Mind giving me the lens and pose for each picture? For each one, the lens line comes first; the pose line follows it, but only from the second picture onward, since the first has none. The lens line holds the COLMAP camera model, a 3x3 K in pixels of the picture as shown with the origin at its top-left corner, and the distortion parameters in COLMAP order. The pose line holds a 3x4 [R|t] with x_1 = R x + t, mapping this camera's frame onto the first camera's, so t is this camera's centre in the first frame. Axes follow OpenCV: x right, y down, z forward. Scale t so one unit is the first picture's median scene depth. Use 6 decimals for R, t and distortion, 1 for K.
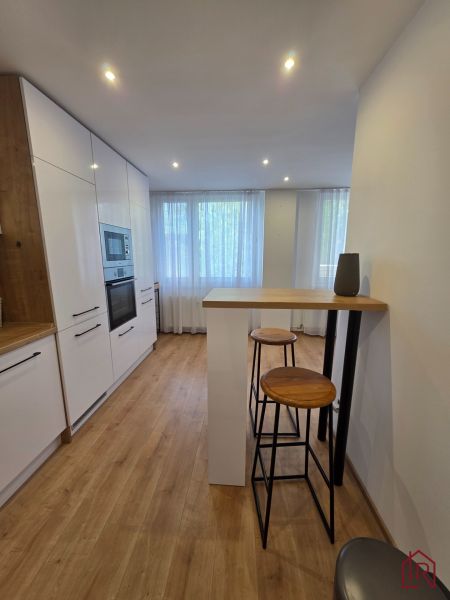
lens RADIAL K [[238.0, 0, 225.4], [0, 238.0, 298.6], [0, 0, 1]] dist [0.001987, 0.000769]
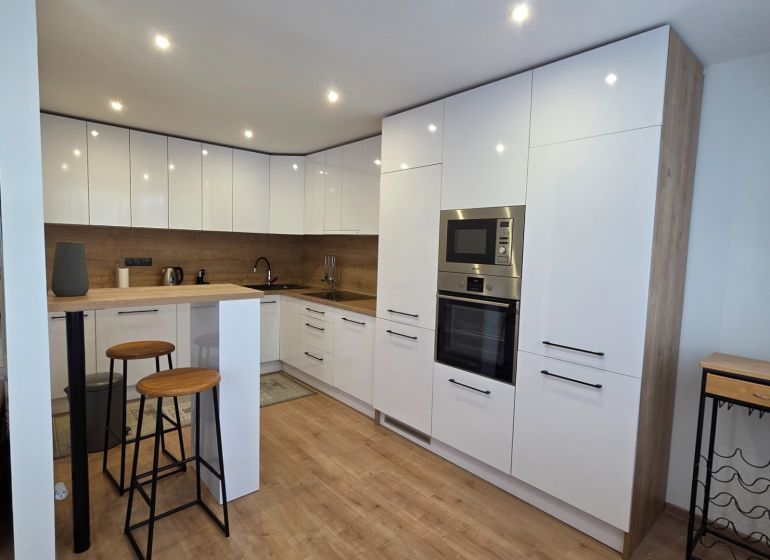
lens RADIAL K [[405.9, 0, 387.7], [0, 405.9, 278.6], [0, 0, 1]] dist [0.002266, 0.000375]
pose [[-0.699757, 0.034000, -0.713571, 0.436748], [-0.158842, 0.966457, 0.201817, -0.299823], [0.696498, 0.254568, -0.670884, 1.563243]]
